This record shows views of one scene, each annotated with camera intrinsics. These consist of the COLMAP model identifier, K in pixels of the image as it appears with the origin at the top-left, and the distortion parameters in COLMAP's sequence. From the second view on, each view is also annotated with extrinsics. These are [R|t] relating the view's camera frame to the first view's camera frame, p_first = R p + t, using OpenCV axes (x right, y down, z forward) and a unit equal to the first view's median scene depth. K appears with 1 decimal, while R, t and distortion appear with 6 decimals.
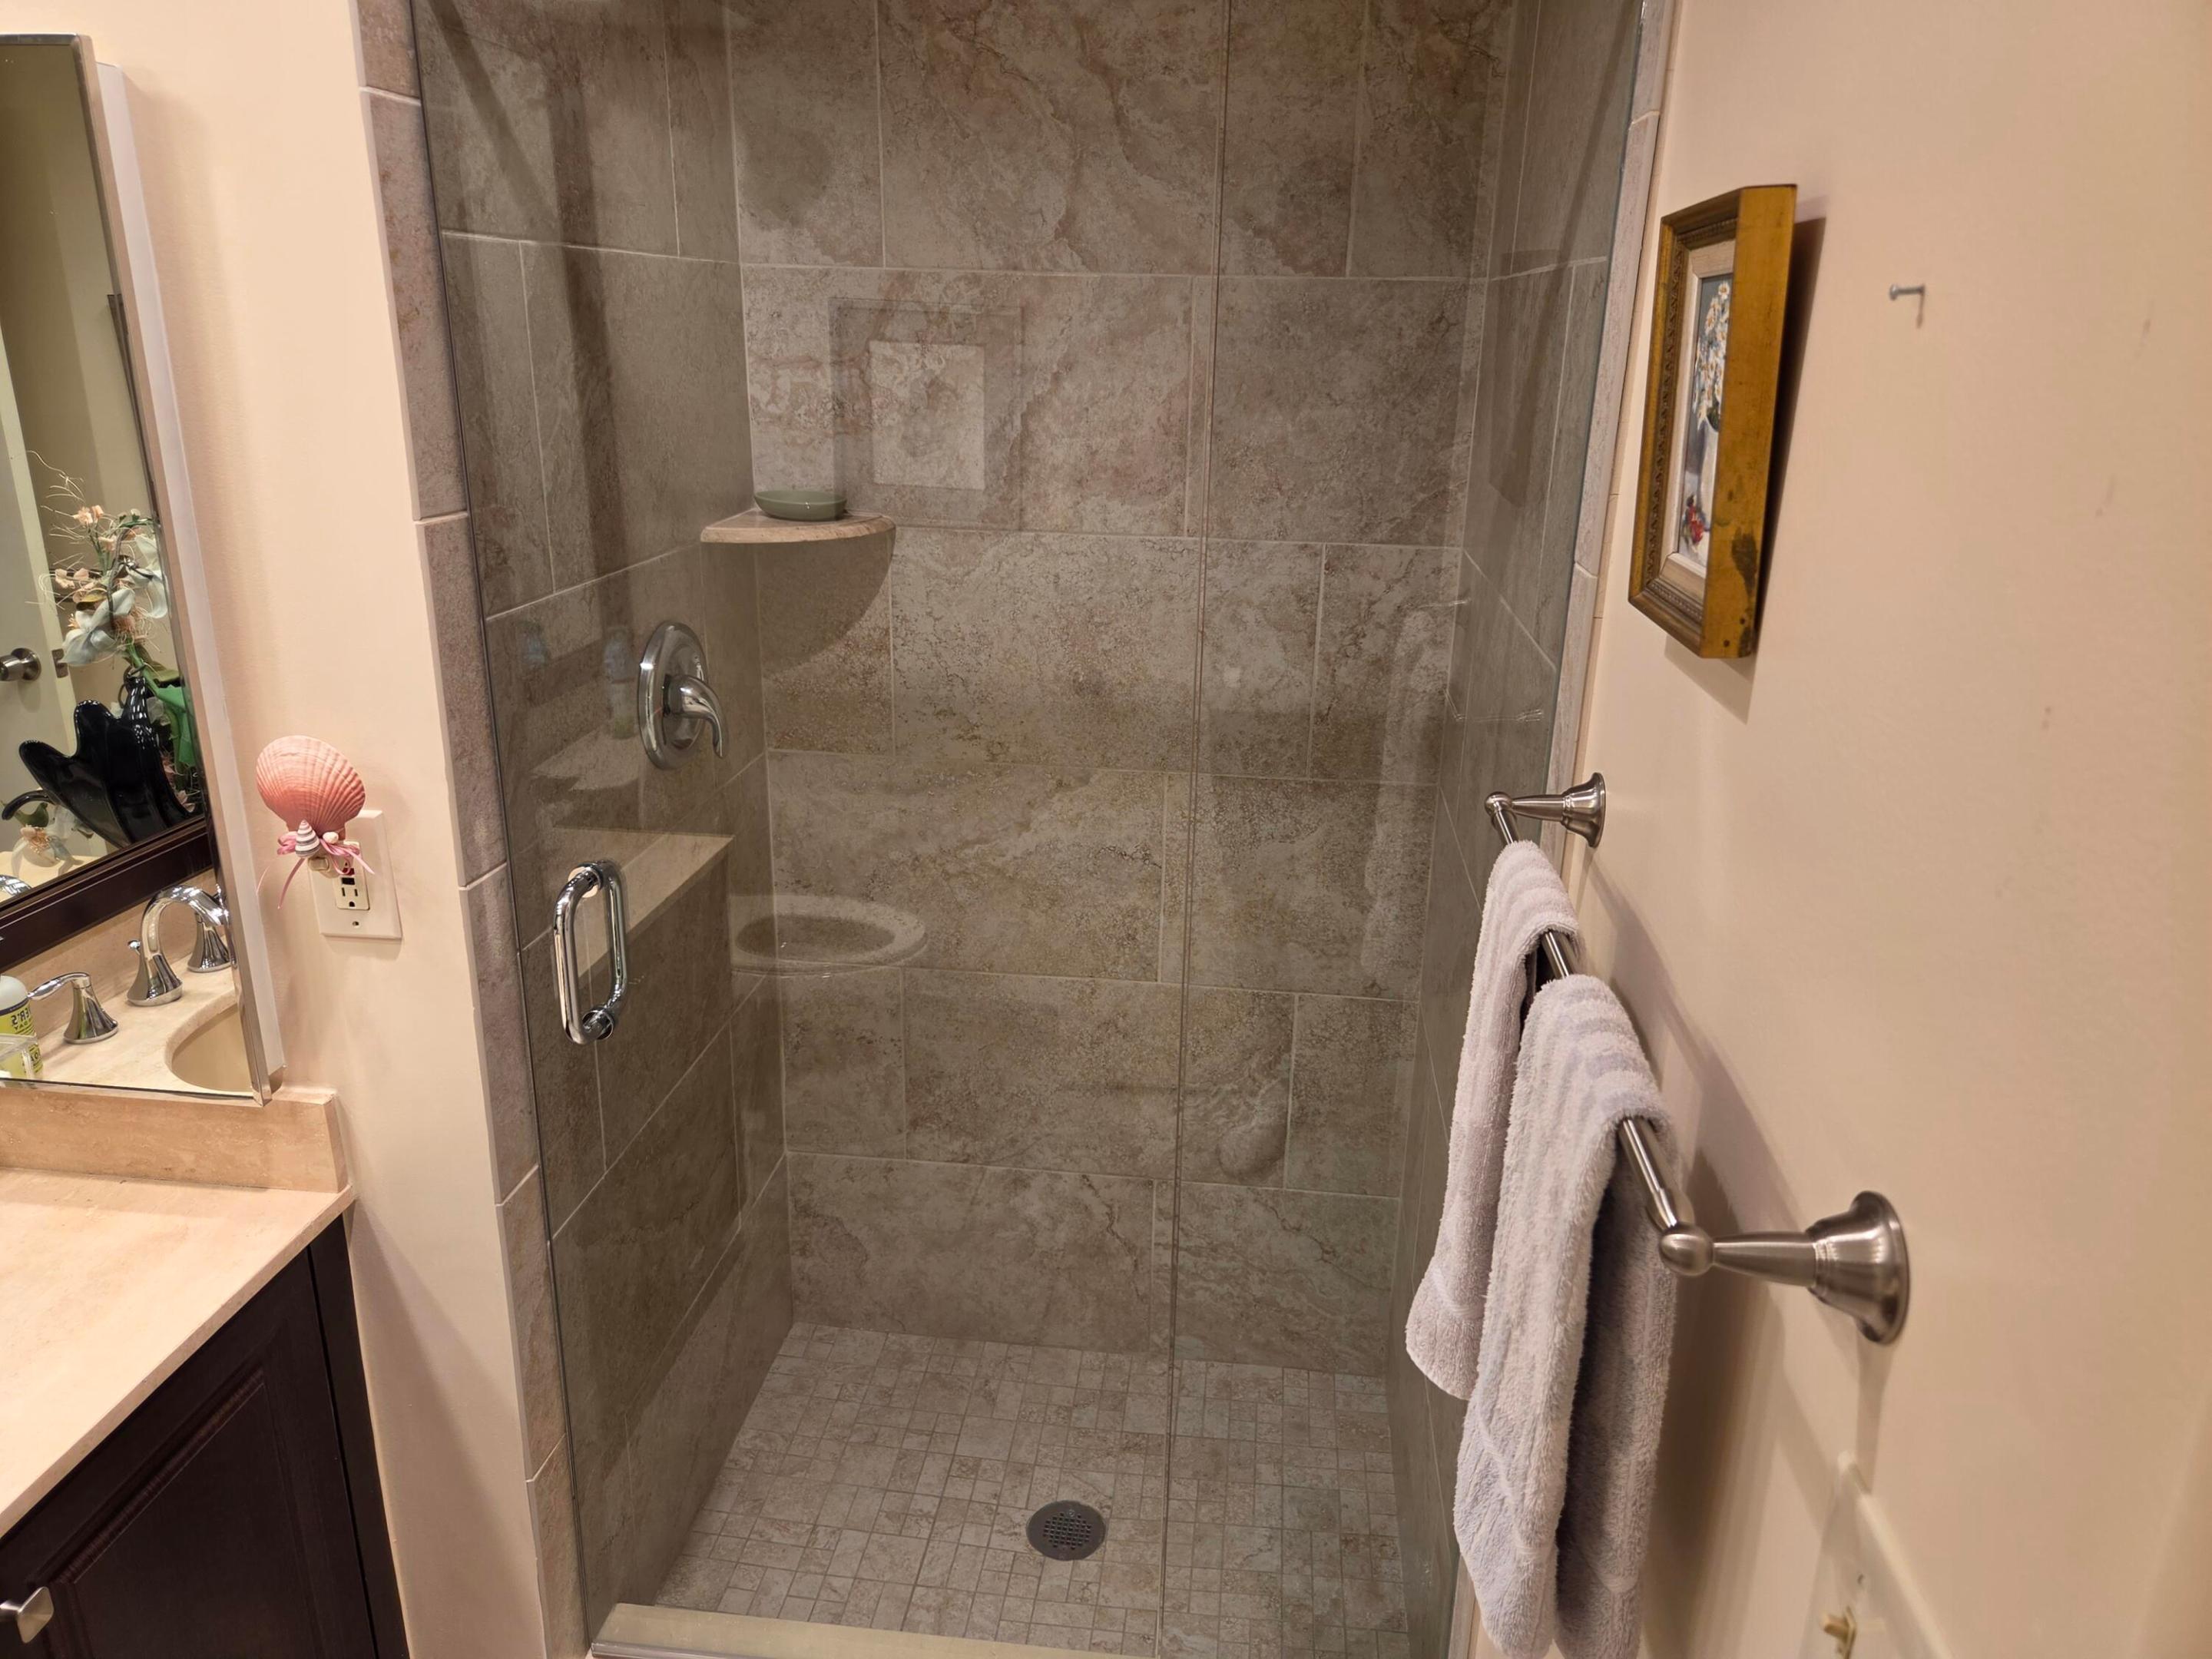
lens RADIAL K [[1488.1, 0, 1122.0], [0, 1488.1, 802.4], [0, 0, 1]] dist [0.049459, -0.039686]
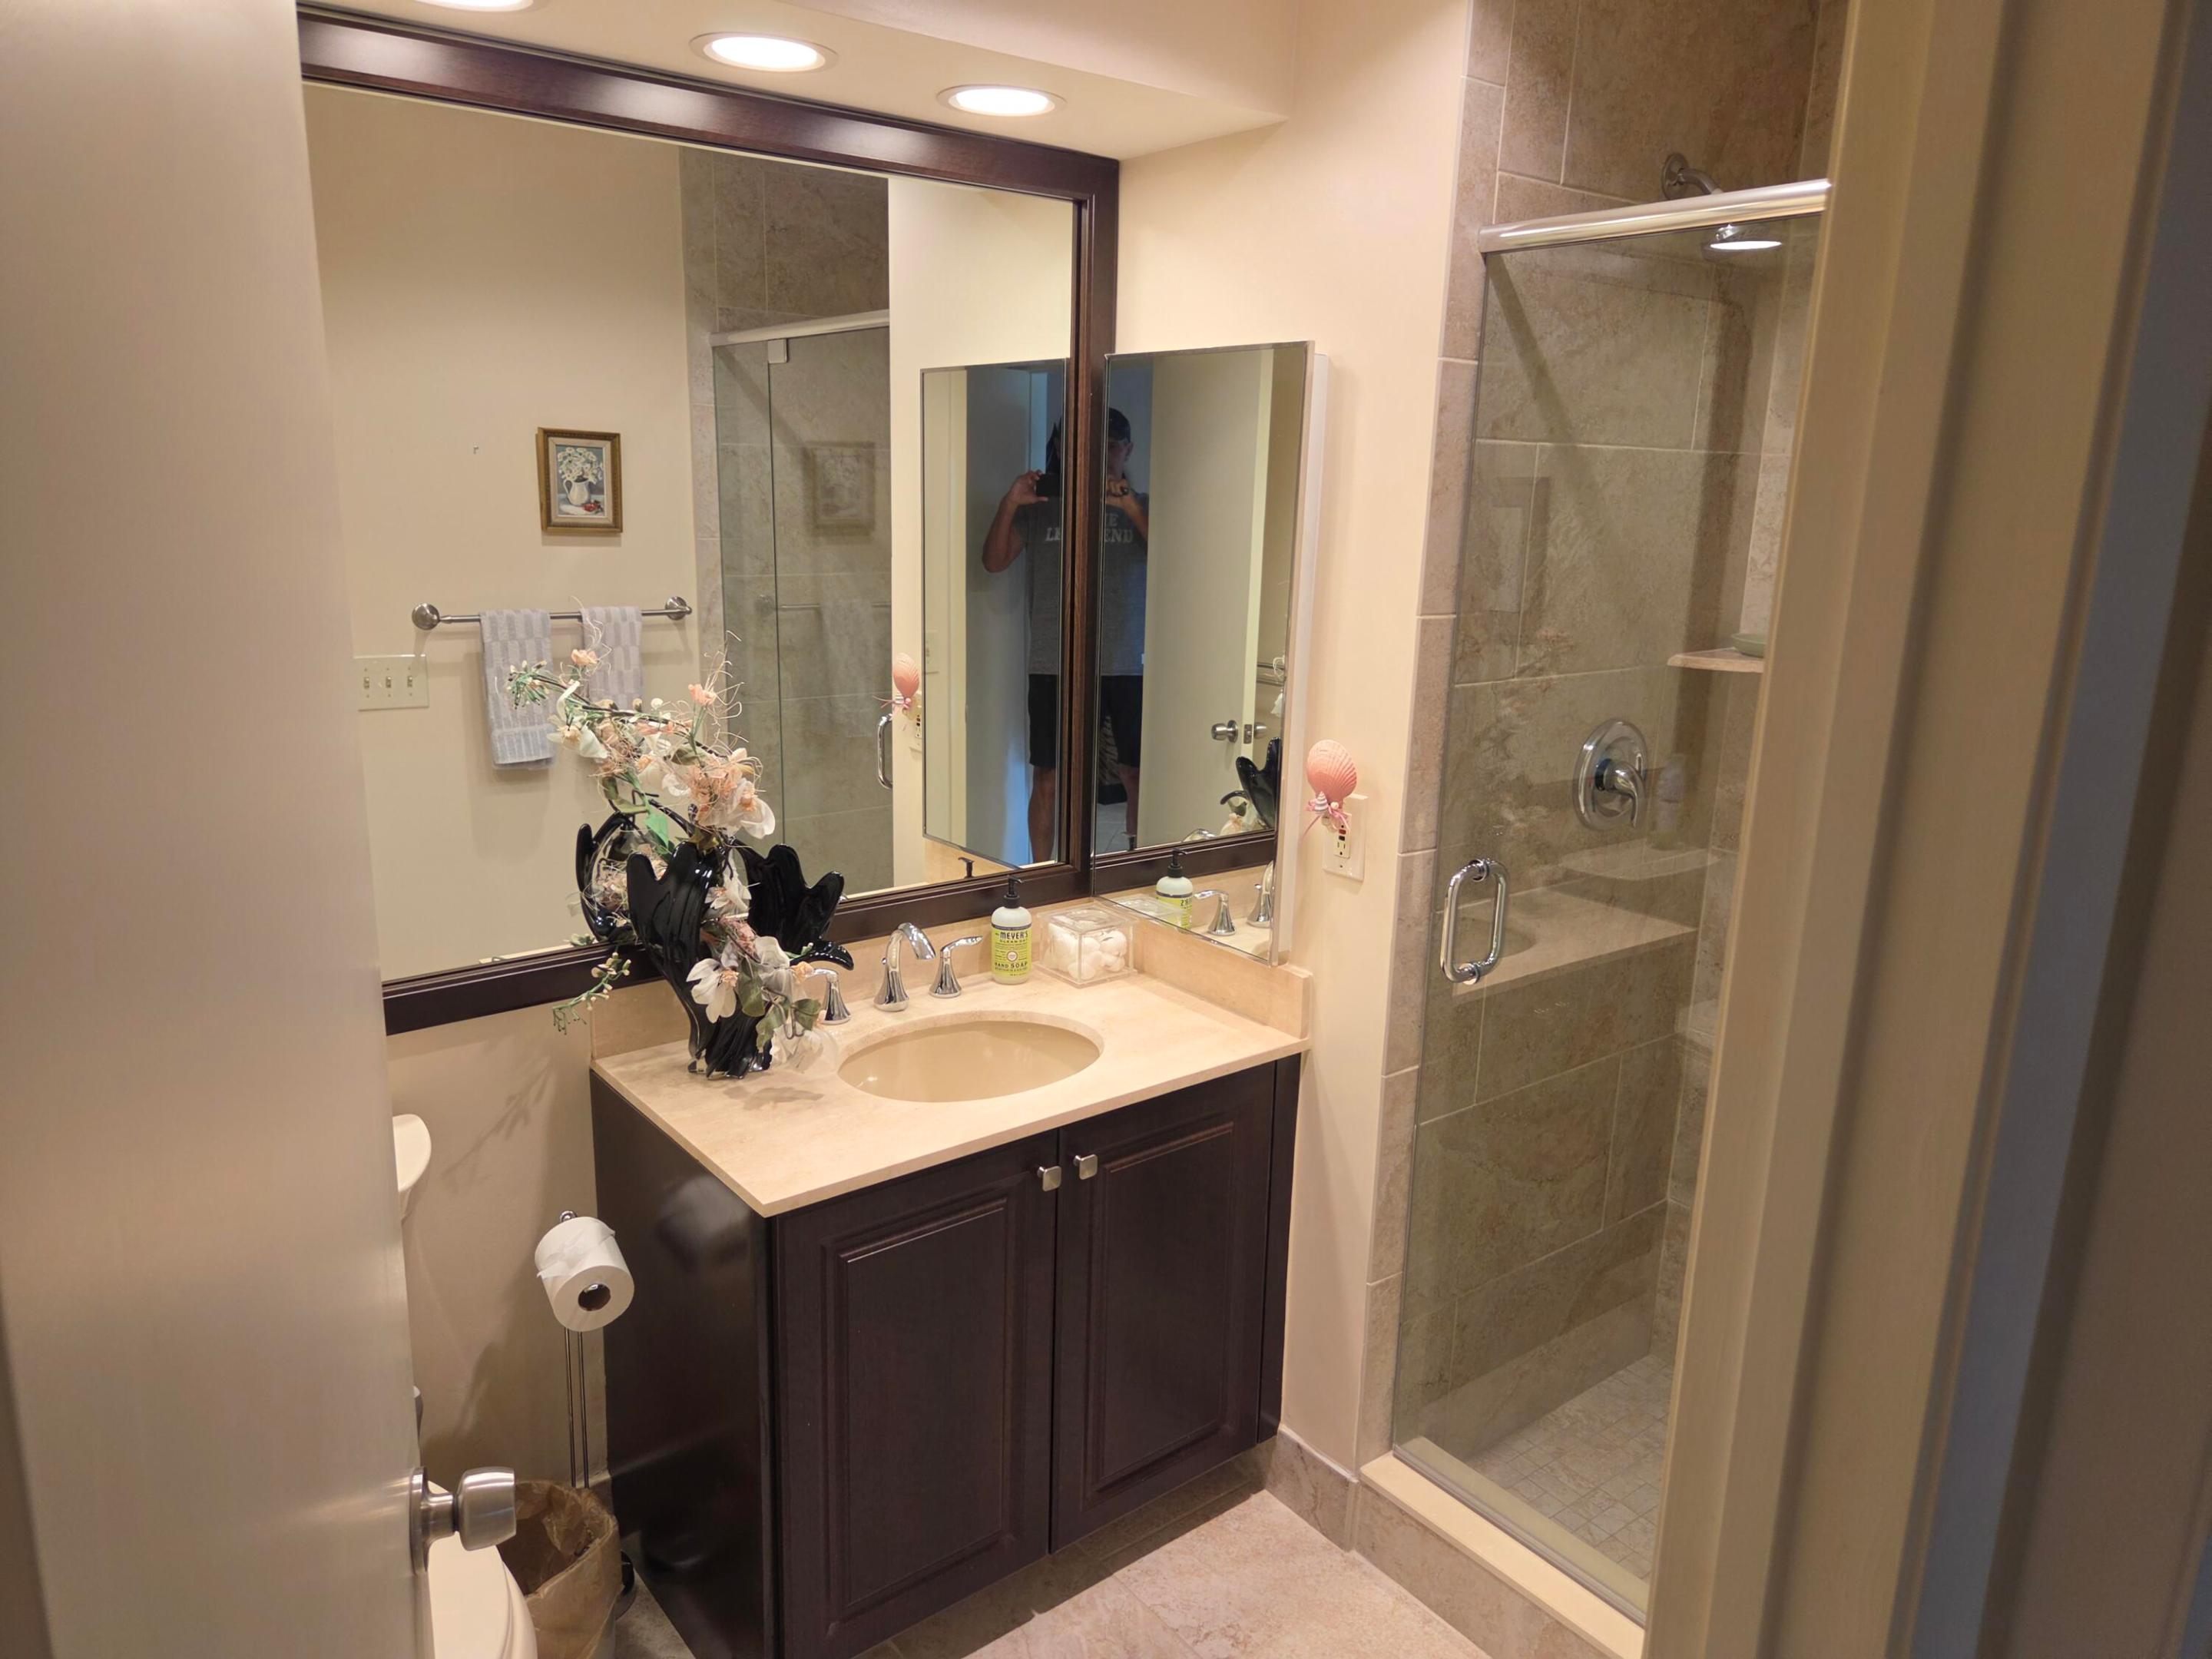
lens RADIAL K [[1488.1, 0, 1107.9], [0, 1488.1, 821.6], [0, 0, 1]] dist [0.049459, -0.039686]
pose [[0.695966, 0.156267, -0.700865, 0.403365], [-0.231243, 0.972813, -0.012724, 0.109815], [0.679823, 0.170926, 0.713180, -0.286329]]
